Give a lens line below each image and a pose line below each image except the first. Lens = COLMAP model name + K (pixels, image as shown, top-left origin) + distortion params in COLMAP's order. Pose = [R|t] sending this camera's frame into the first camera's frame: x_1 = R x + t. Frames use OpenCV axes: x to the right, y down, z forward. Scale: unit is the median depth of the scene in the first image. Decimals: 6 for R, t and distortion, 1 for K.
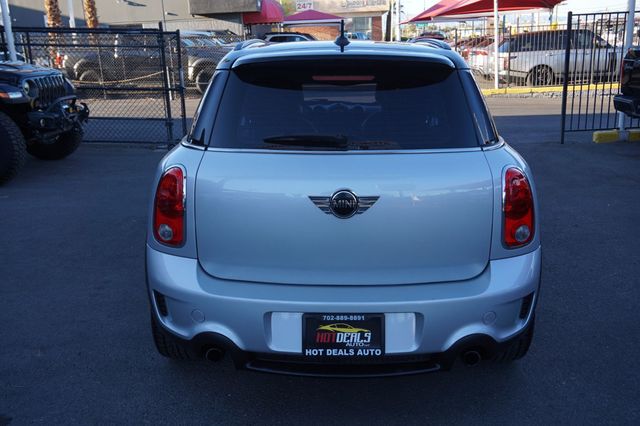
lens RADIAL K [[579.7, 0, 320.0], [0, 579.7, 213.0], [0, 0, 1]] dist [0.012581, 0.004286]
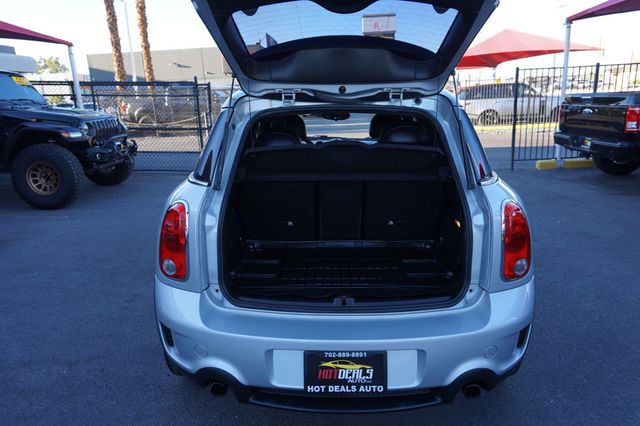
lens RADIAL K [[433.6, 0, 320.0], [0, 433.6, 213.0], [0, 0, 1]] dist [-0.046189, 0.052032]
pose [[0.999980, -0.004513, -0.004539, 0.000425], [0.004434, 0.999840, -0.017335, -0.014472], [0.004616, 0.017315, 0.999839, 0.075256]]
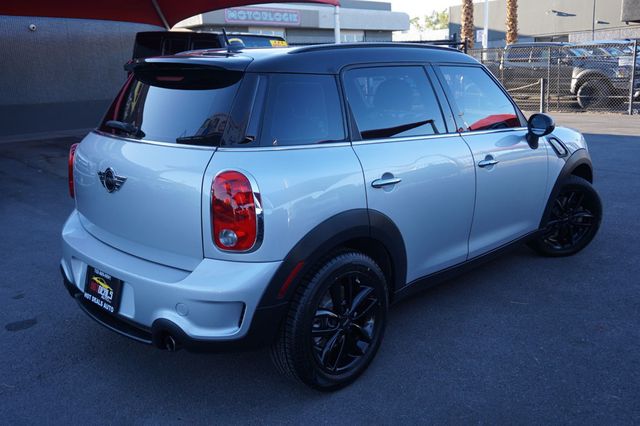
lens RADIAL K [[599.2, 0, 321.7], [0, 599.2, 198.9], [0, 0, 1]] dist [0.008303, 0.000819]
pose [[0.729601, 0.144802, -0.668367, 0.349938], [-0.178006, 0.983849, 0.018837, -0.023226], [0.660300, 0.105230, 0.743593, 0.104123]]
